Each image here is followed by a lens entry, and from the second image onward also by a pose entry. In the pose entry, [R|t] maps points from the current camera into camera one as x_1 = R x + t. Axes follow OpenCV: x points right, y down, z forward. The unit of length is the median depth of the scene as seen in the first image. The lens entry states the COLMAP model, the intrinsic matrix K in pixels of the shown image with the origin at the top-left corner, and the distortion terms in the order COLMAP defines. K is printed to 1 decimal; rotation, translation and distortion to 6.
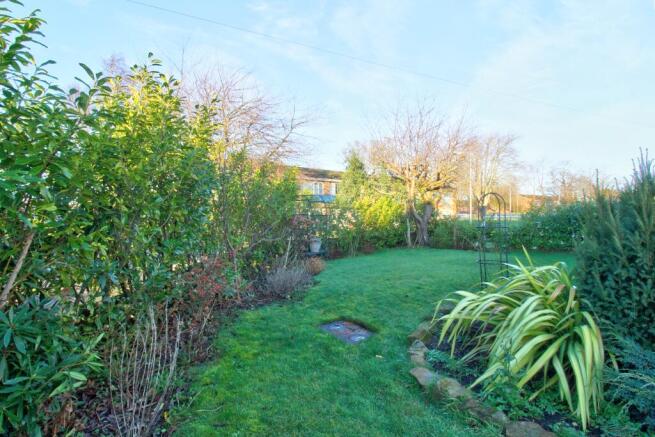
lens RADIAL K [[304.1, 0, 326.6], [0, 304.1, 212.9], [0, 0, 1]] dist [0.002038, -0.013045]
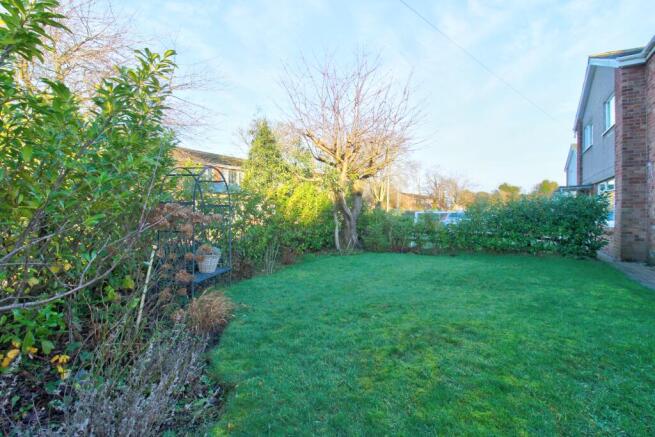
lens RADIAL K [[304.1, 0, 326.6], [0, 304.1, 212.9], [0, 0, 1]] dist [0.002038, -0.013045]
pose [[0.938025, 0.005327, 0.346527, -0.019810], [-0.009992, 0.999882, 0.011676, 0.009424], [-0.346424, -0.014415, 0.937967, 0.294037]]
